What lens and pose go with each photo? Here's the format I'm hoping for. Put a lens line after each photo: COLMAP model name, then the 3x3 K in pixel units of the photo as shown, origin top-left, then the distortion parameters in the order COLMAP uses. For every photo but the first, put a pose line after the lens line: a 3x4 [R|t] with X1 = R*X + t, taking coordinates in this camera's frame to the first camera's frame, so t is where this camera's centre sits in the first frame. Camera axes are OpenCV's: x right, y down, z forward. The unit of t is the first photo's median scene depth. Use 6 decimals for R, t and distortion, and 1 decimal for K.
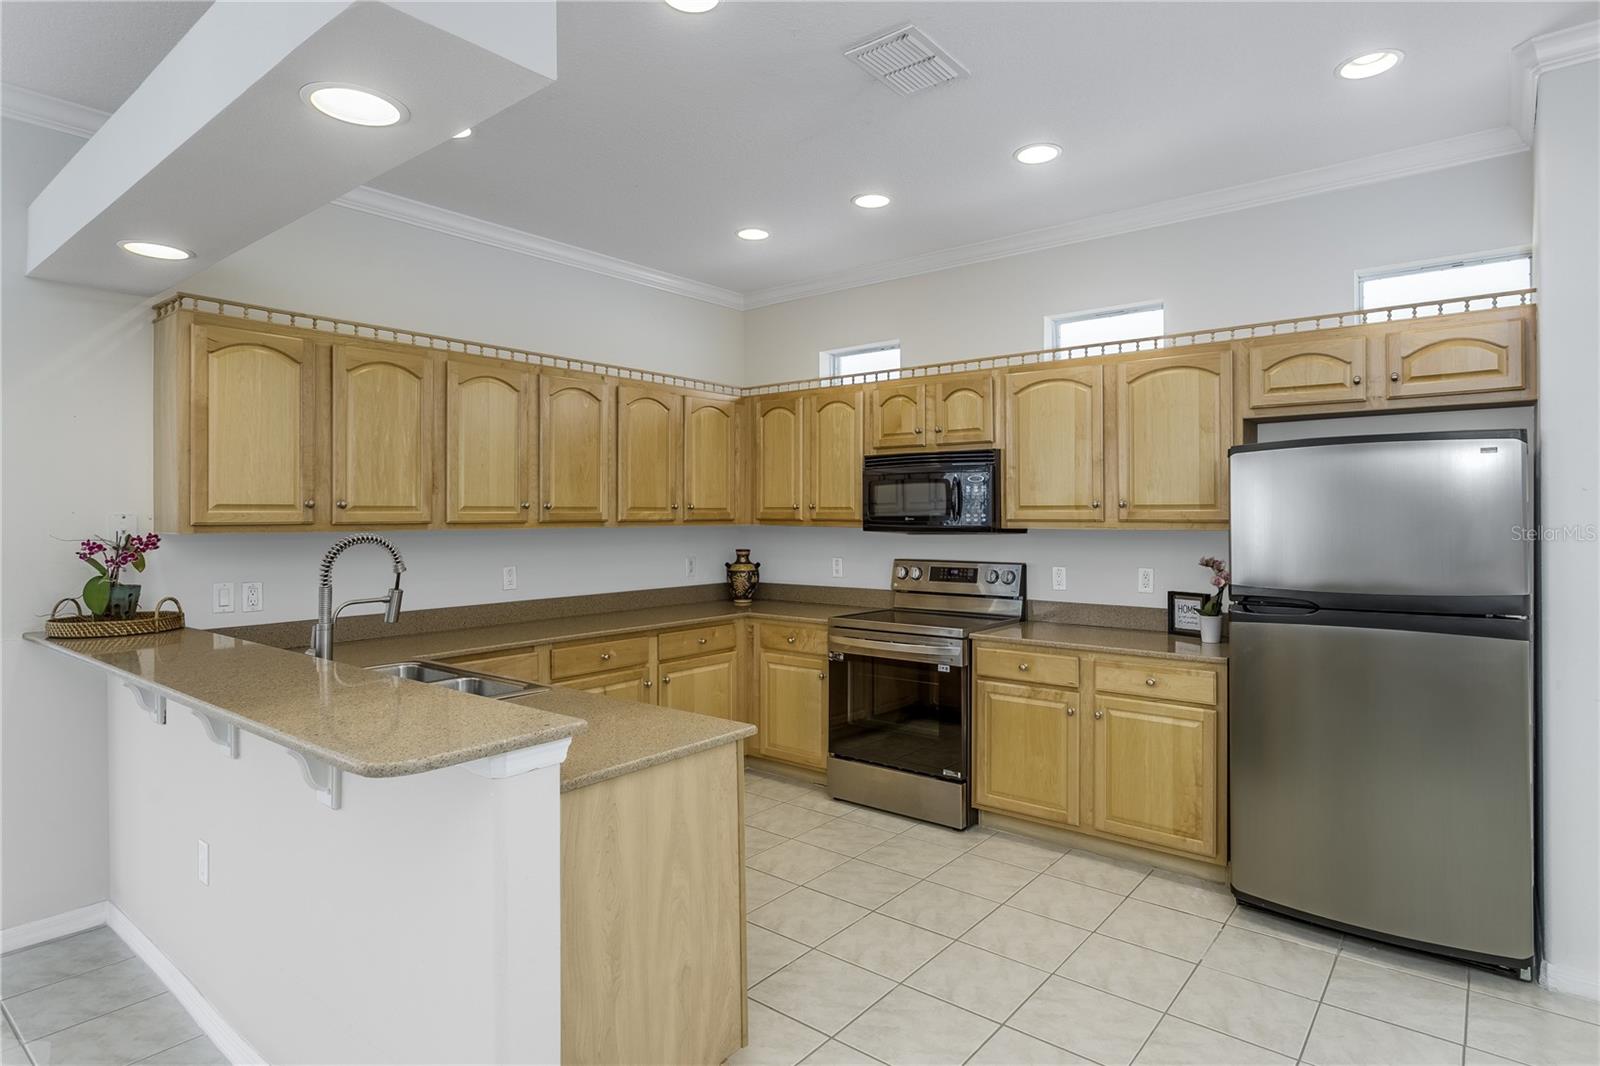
lens RADIAL K [[866.7, 0, 830.4], [0, 866.7, 507.5], [0, 0, 1]] dist [-0.005218, -0.000565]
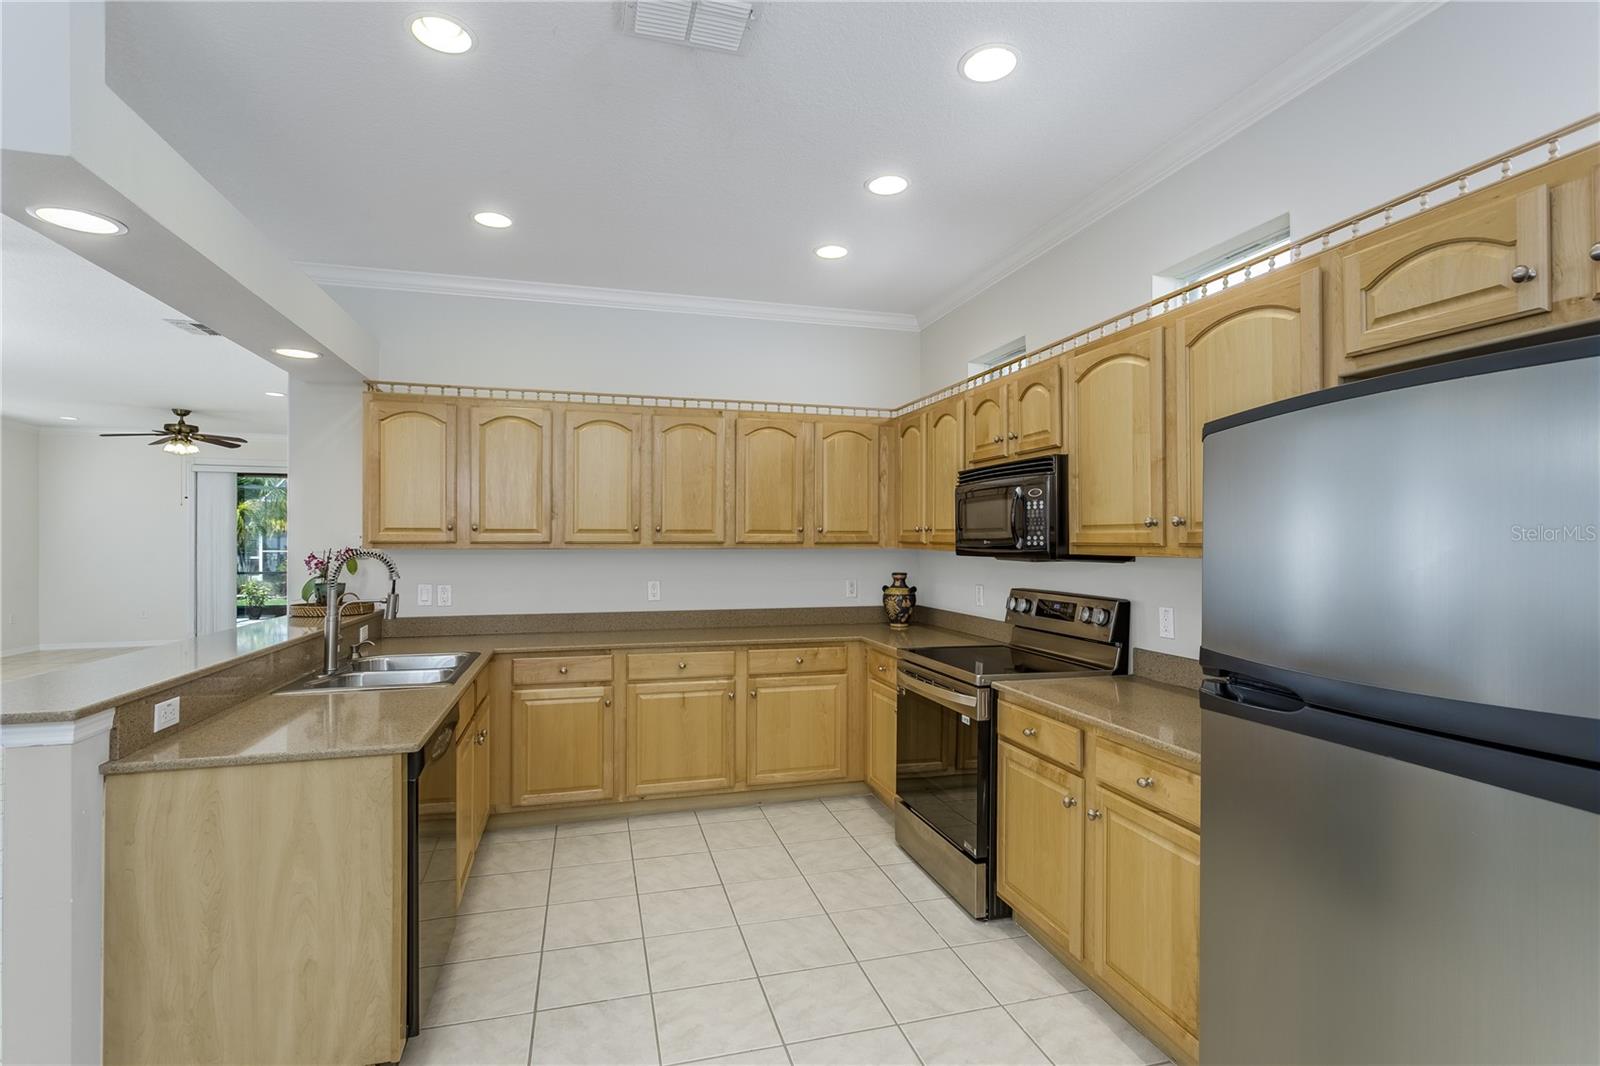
lens RADIAL K [[765.8, 0, 802.2], [0, 765.8, 536.4], [0, 0, 1]] dist [0.003031, 0.000341]
pose [[0.801535, 0.000491, -0.597947, 0.426856], [0.001227, 0.999996, 0.002467, 0.005856], [0.597946, -0.002711, 0.801532, 0.298666]]
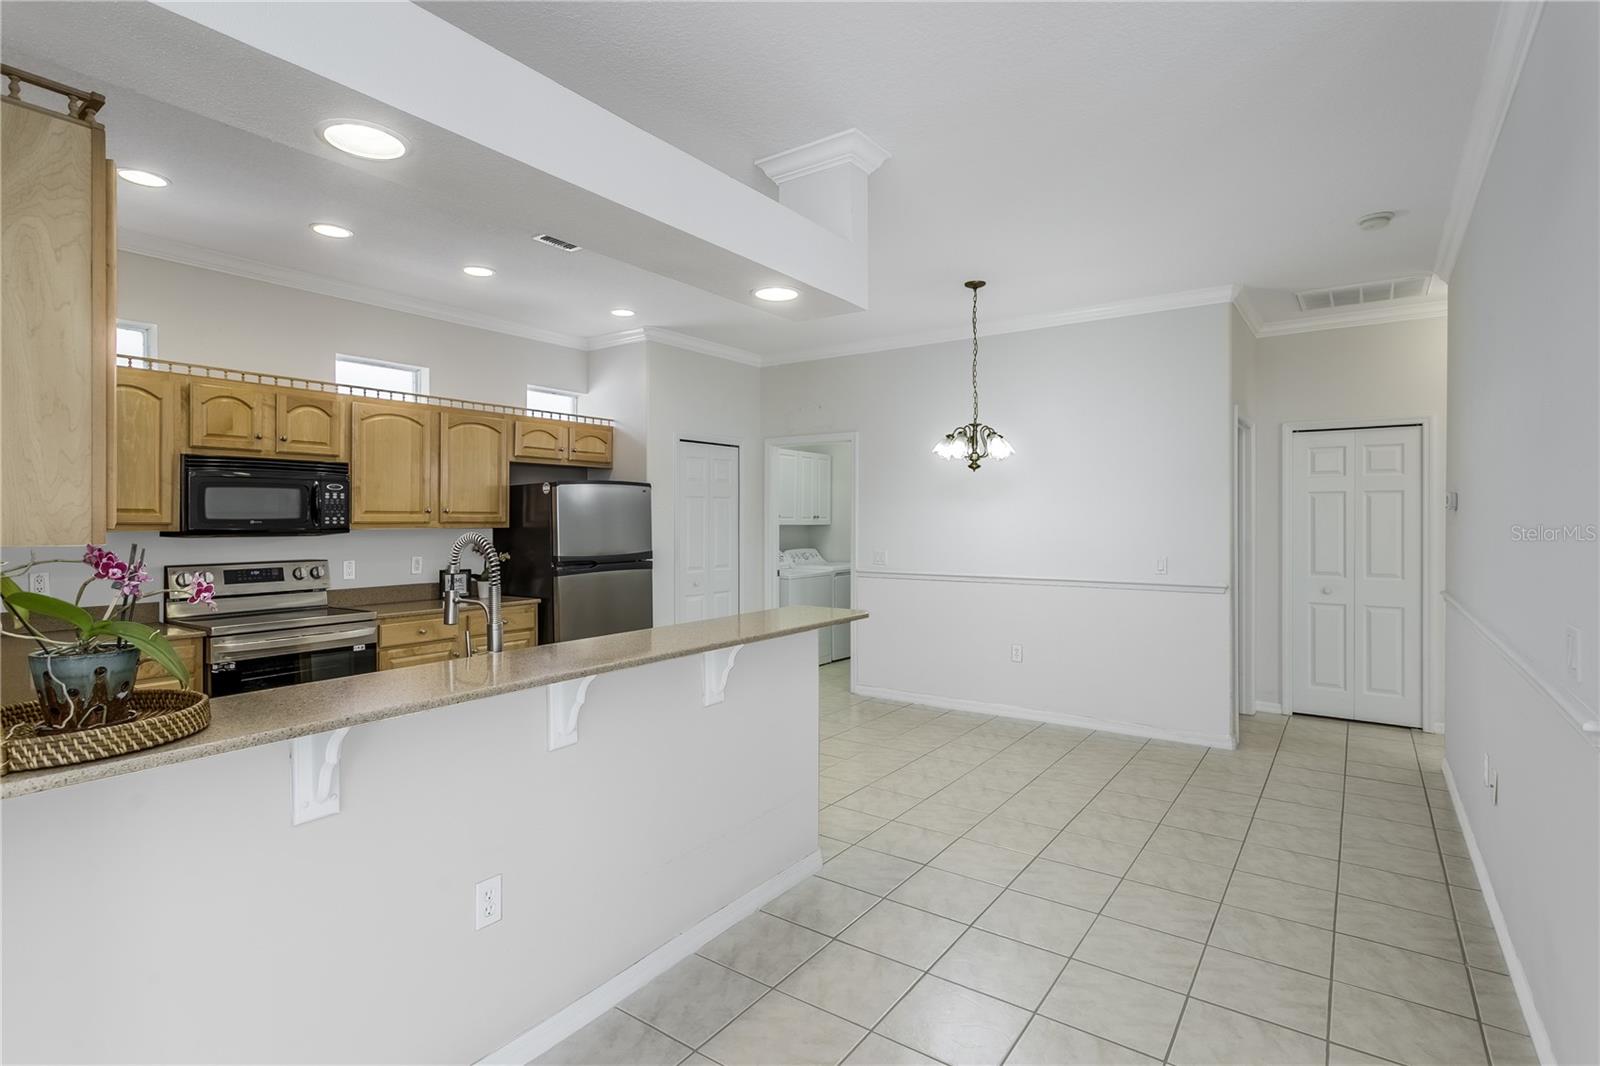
lens RADIAL K [[765.8, 0, 800.8], [0, 765.8, 521.5], [0, 0, 1]] dist [0.003031, 0.000341]
pose [[-0.038635, -0.001001, 0.999253, -0.895087], [-0.005246, 0.999986, 0.000799, 0.008874], [-0.999240, -0.005211, -0.038640, 0.419295]]
